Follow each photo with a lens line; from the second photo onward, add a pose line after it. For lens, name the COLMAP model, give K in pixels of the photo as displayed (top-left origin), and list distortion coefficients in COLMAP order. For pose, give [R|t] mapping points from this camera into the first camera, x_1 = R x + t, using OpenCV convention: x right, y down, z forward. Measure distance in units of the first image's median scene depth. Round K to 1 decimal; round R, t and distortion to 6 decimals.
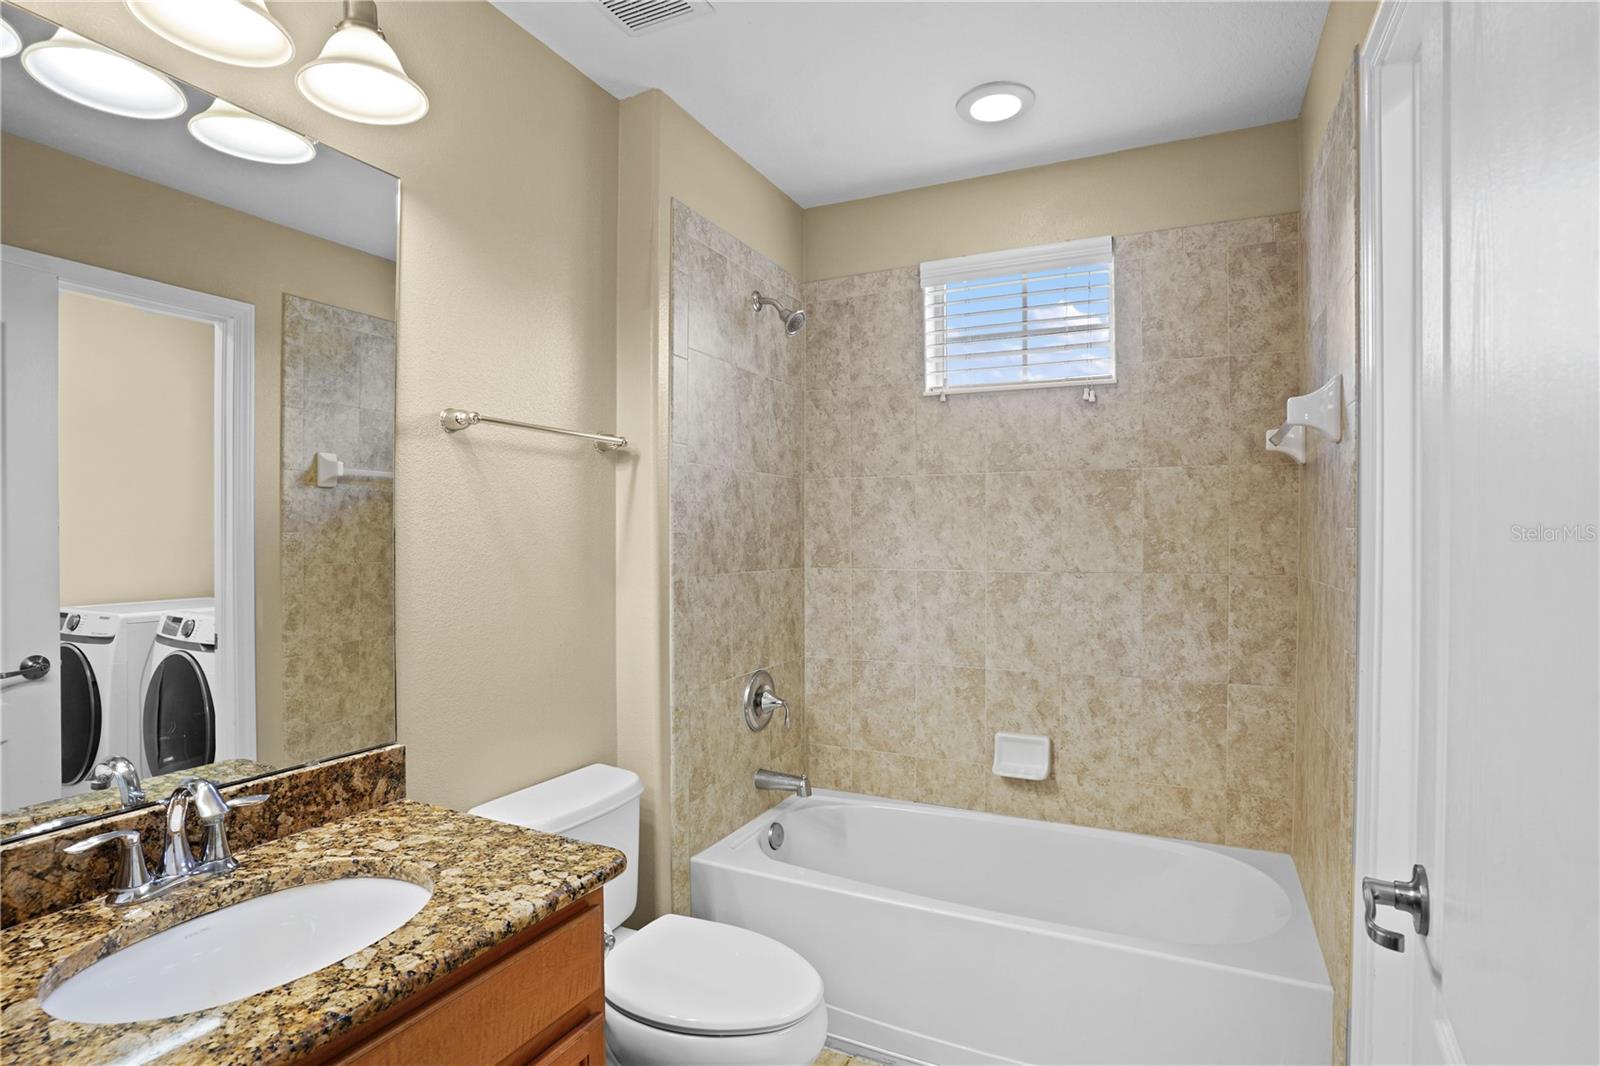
lens RADIAL K [[801.6, 0, 800.7], [0, 801.6, 536.4], [0, 0, 1]] dist [-0.071924, 0.025982]
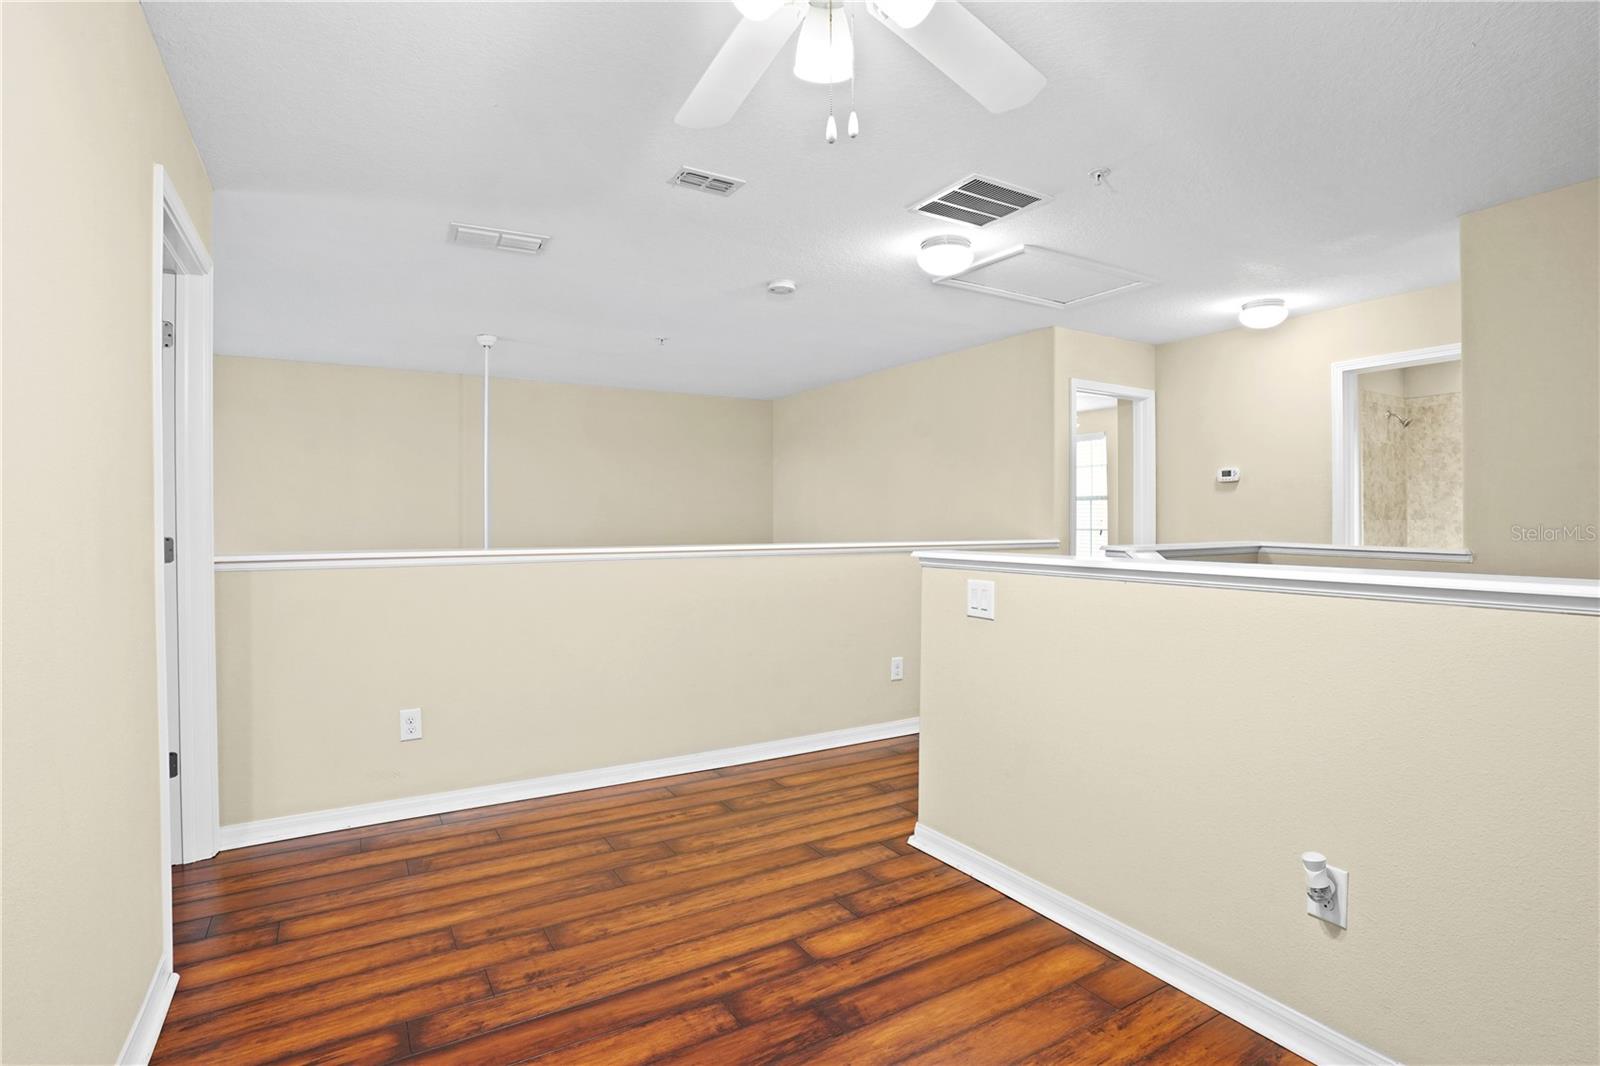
lens RADIAL K [[801.6, 0, 788.3], [0, 801.6, 526.3], [0, 0, 1]] dist [-0.071924, 0.025982]
pose [[0.839897, -0.003059, -0.542738, -0.344943], [0.003075, 0.999995, -0.000876, 0.062887], [0.542738, -0.000933, 0.839902, -2.251114]]
